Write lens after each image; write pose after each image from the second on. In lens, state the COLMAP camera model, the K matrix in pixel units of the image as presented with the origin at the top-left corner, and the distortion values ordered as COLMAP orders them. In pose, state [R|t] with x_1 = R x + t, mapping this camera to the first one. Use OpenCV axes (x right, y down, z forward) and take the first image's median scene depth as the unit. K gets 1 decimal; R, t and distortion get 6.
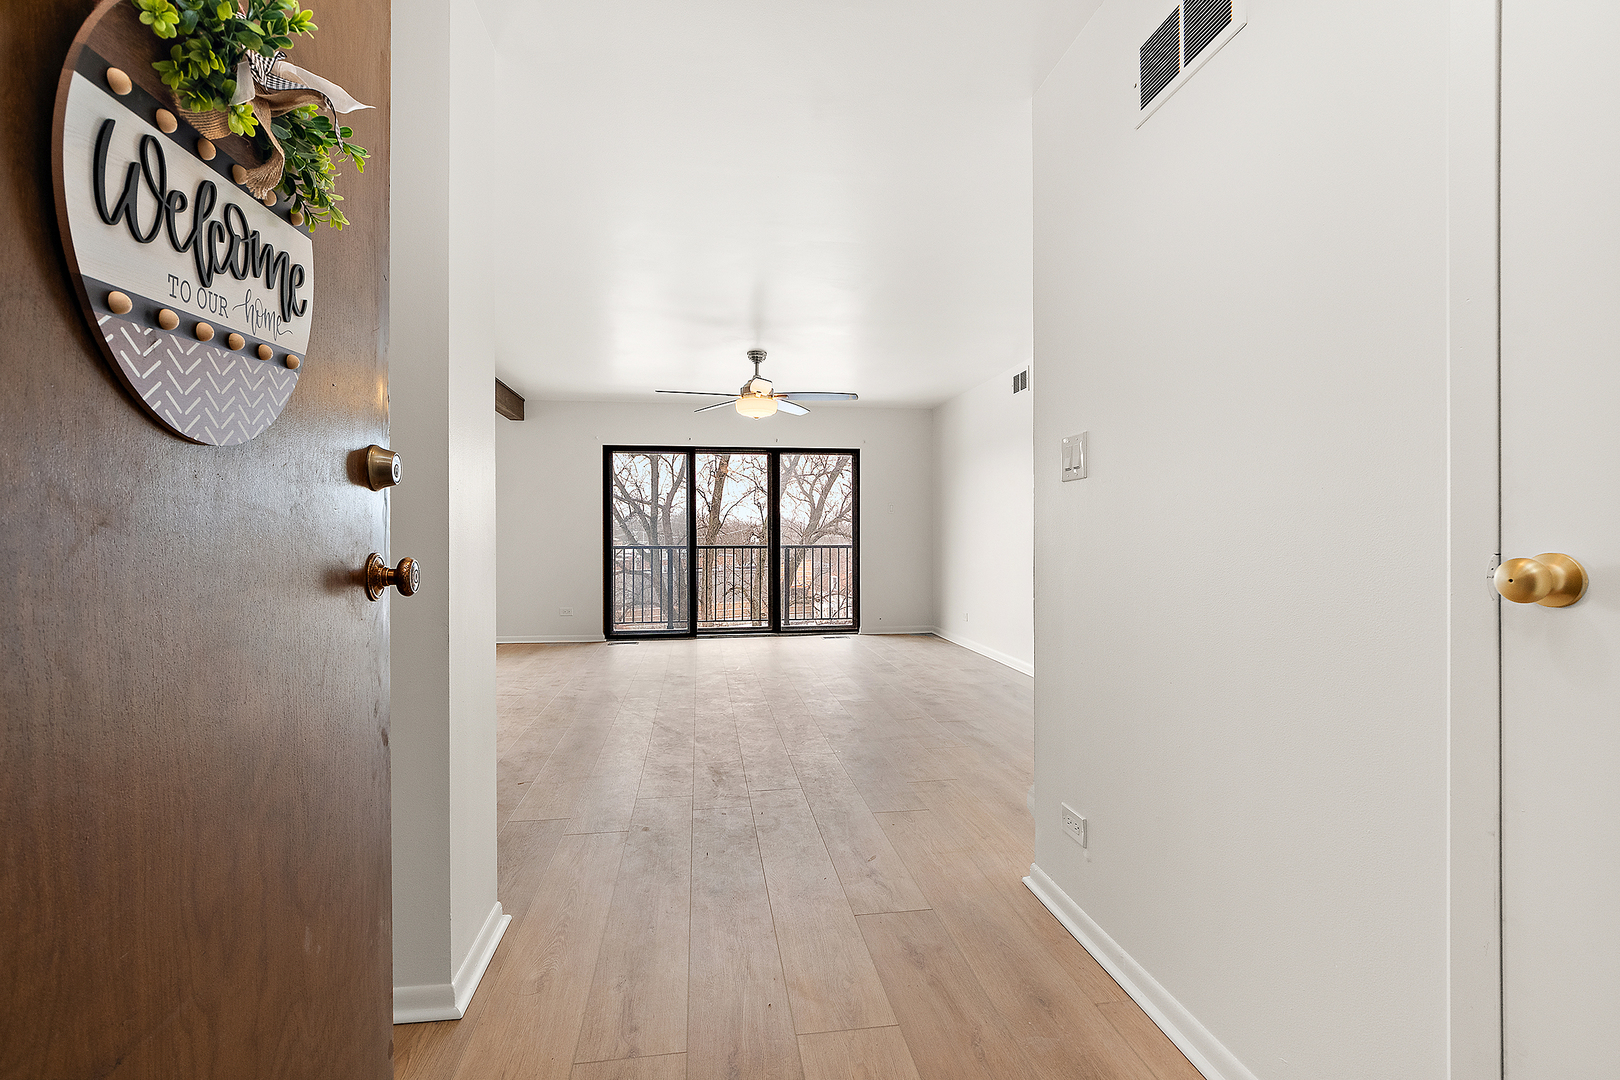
lens RADIAL K [[726.3, 0, 807.2], [0, 726.3, 535.6], [0, 0, 1]] dist [0.003444, -0.001836]
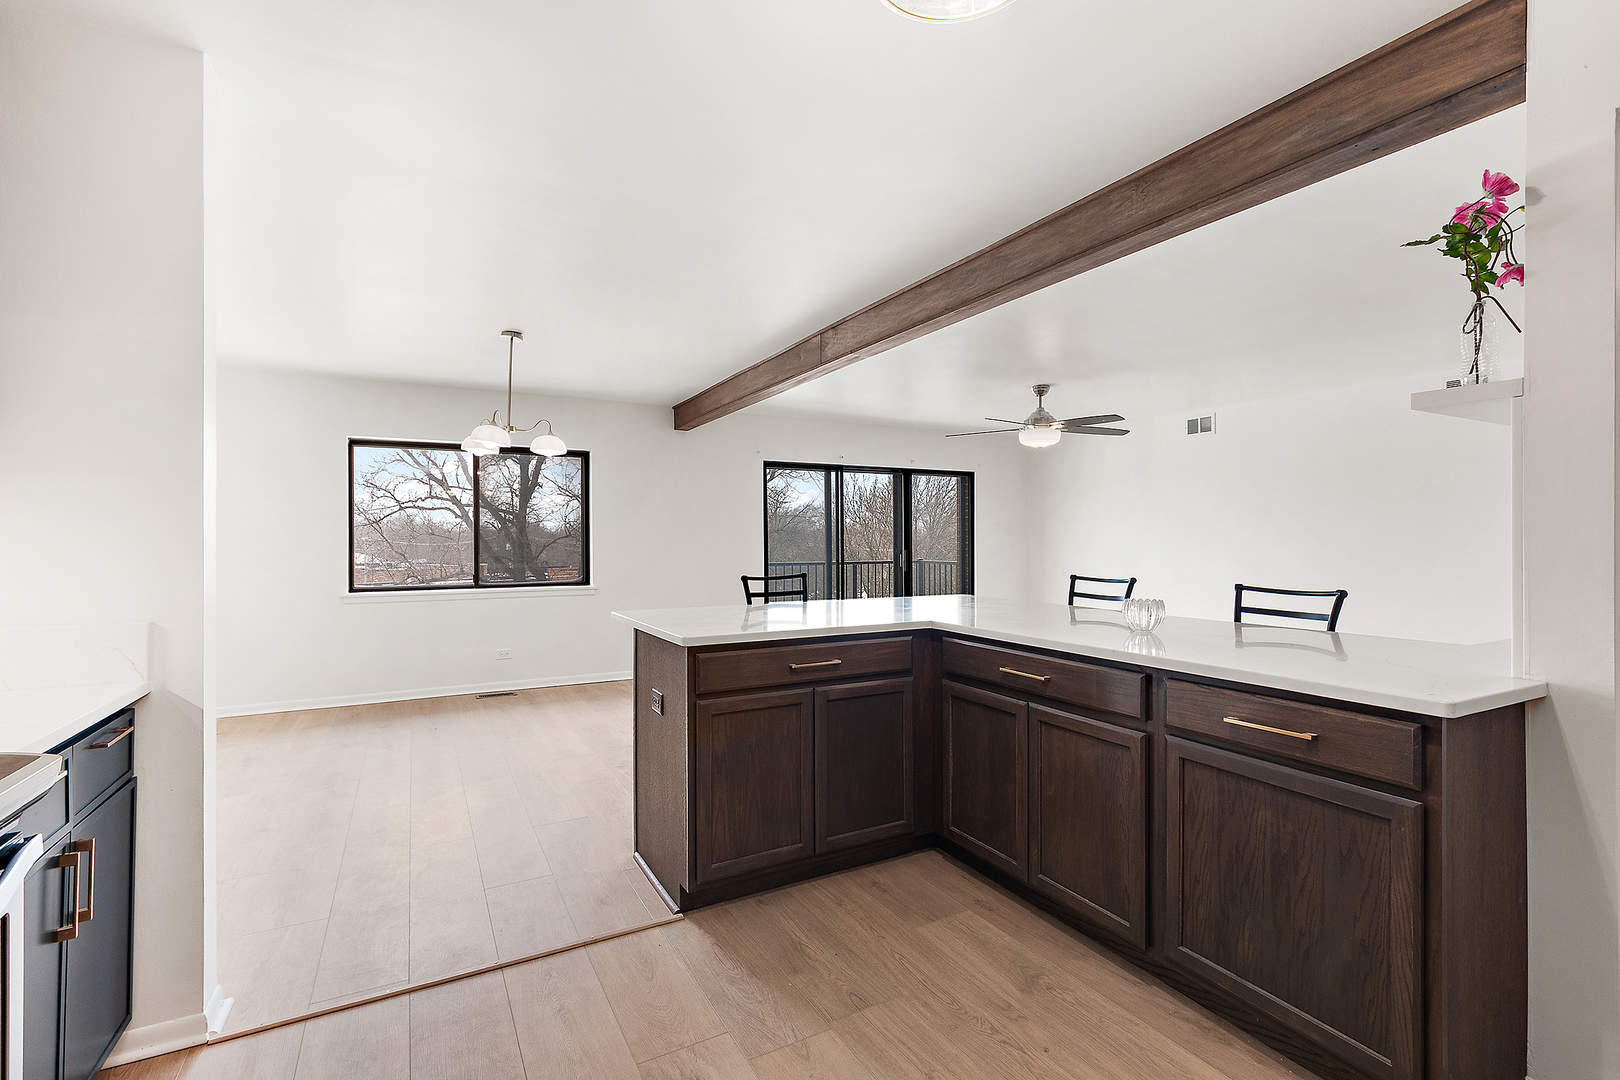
lens RADIAL K [[726.3, 0, 803.0], [0, 726.3, 536.7], [0, 0, 1]] dist [0.003444, -0.001836]
pose [[0.937222, 0.003331, 0.348718, -0.535818], [-0.000834, 0.999973, -0.007309, -0.017547], [-0.348733, 0.006559, 0.937199, 0.097973]]
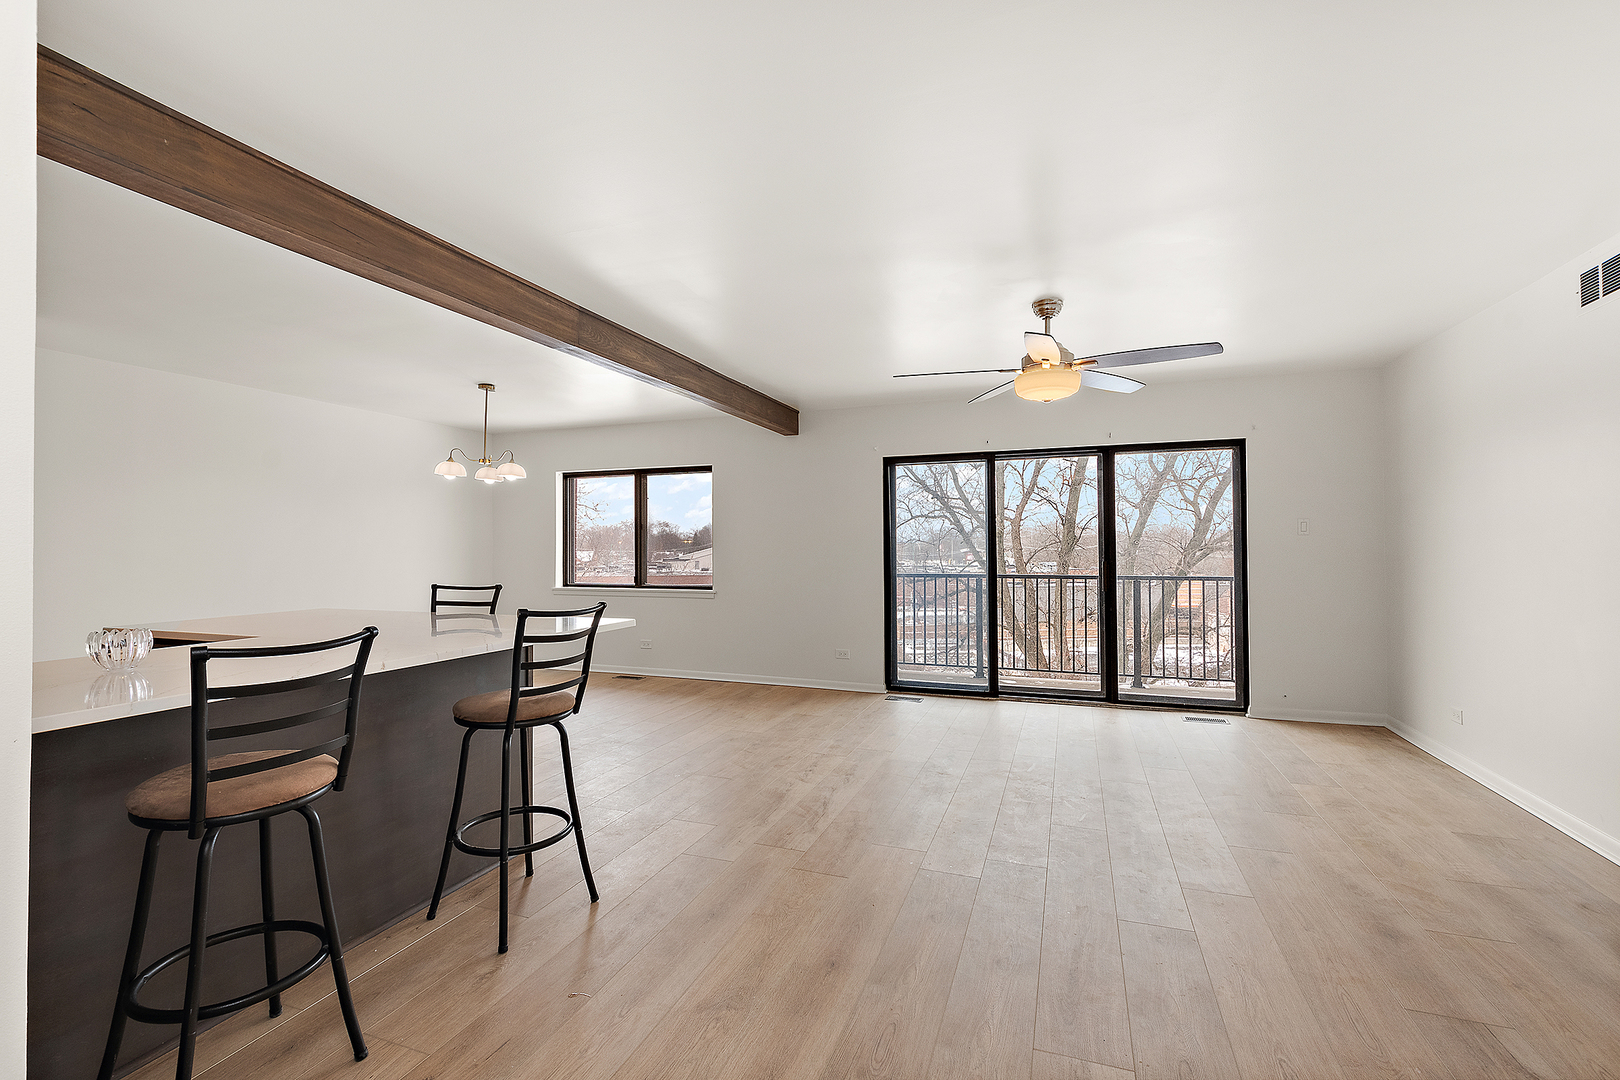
lens RADIAL K [[726.3, 0, 797.5], [0, 726.3, 538.2], [0, 0, 1]] dist [0.003444, -0.001836]
pose [[0.873651, -0.005723, -0.486520, 0.037446], [0.000064, 0.999932, -0.011647, -0.021079], [0.486554, 0.010145, 0.873592, 0.223489]]
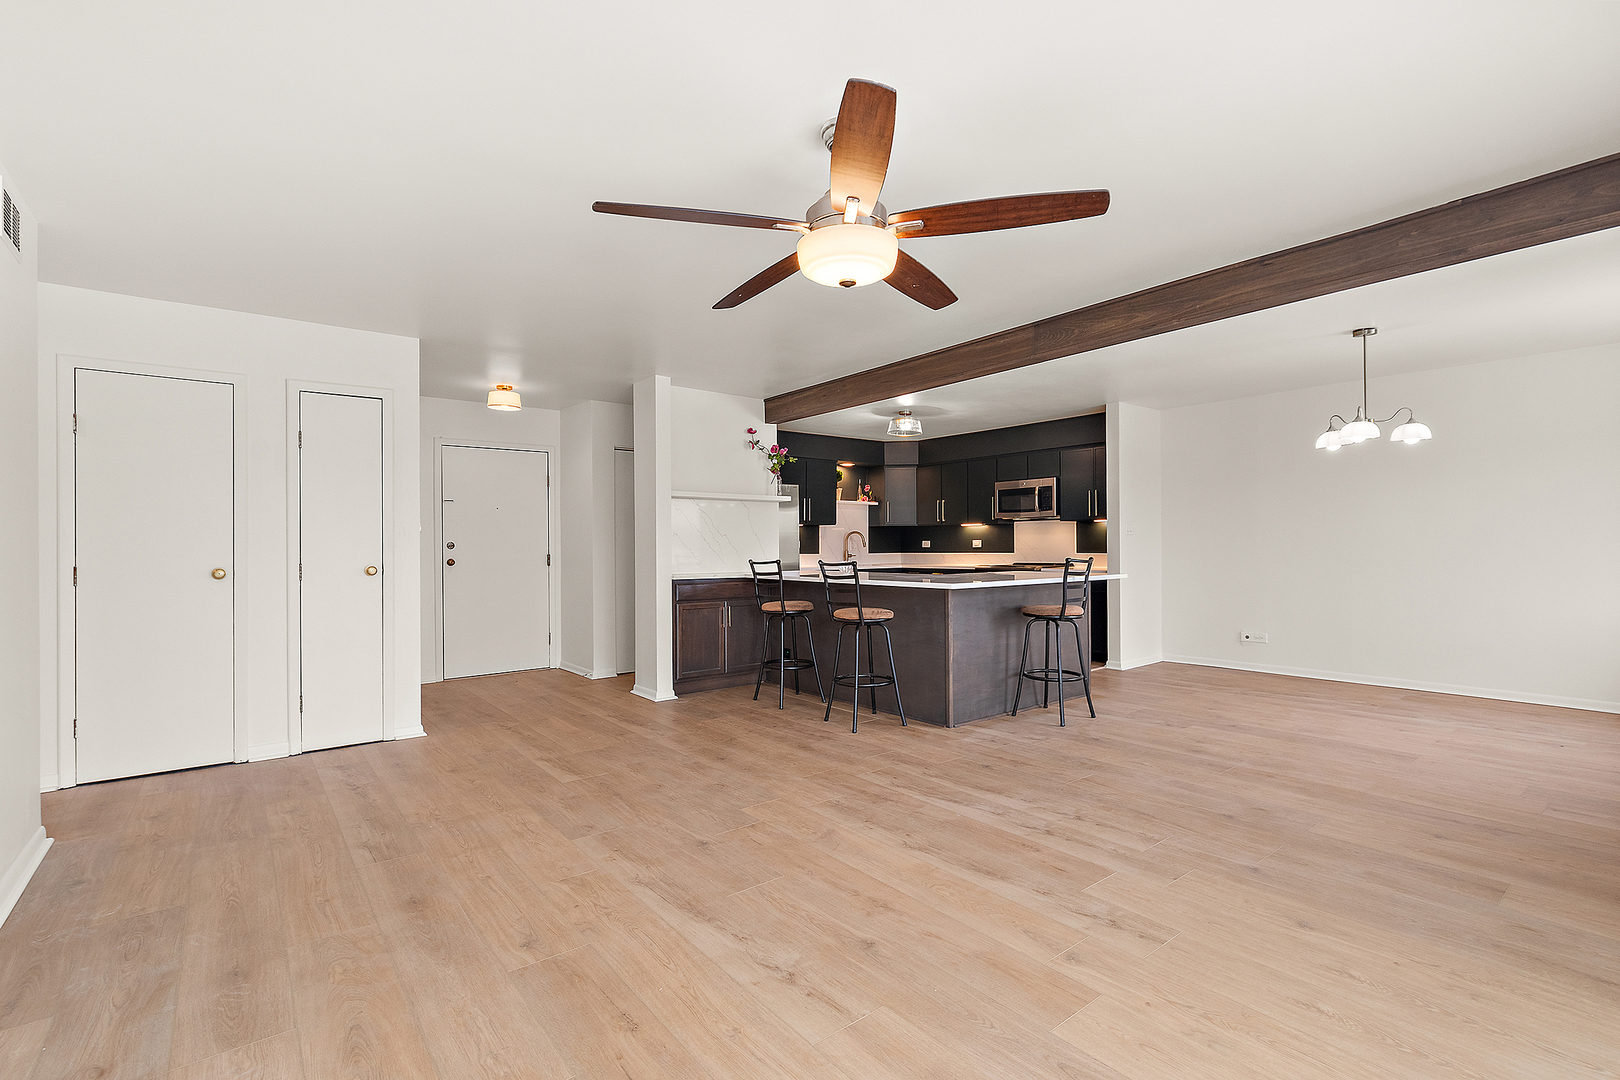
lens RADIAL K [[726.3, 0, 806.5], [0, 726.3, 541.7], [0, 0, 1]] dist [0.003444, -0.001836]
pose [[-0.868485, 0.006405, -0.495674, 0.110848], [0.008506, 0.999962, -0.001982, -0.010062], [0.495643, -0.005937, -0.868506, 0.945307]]
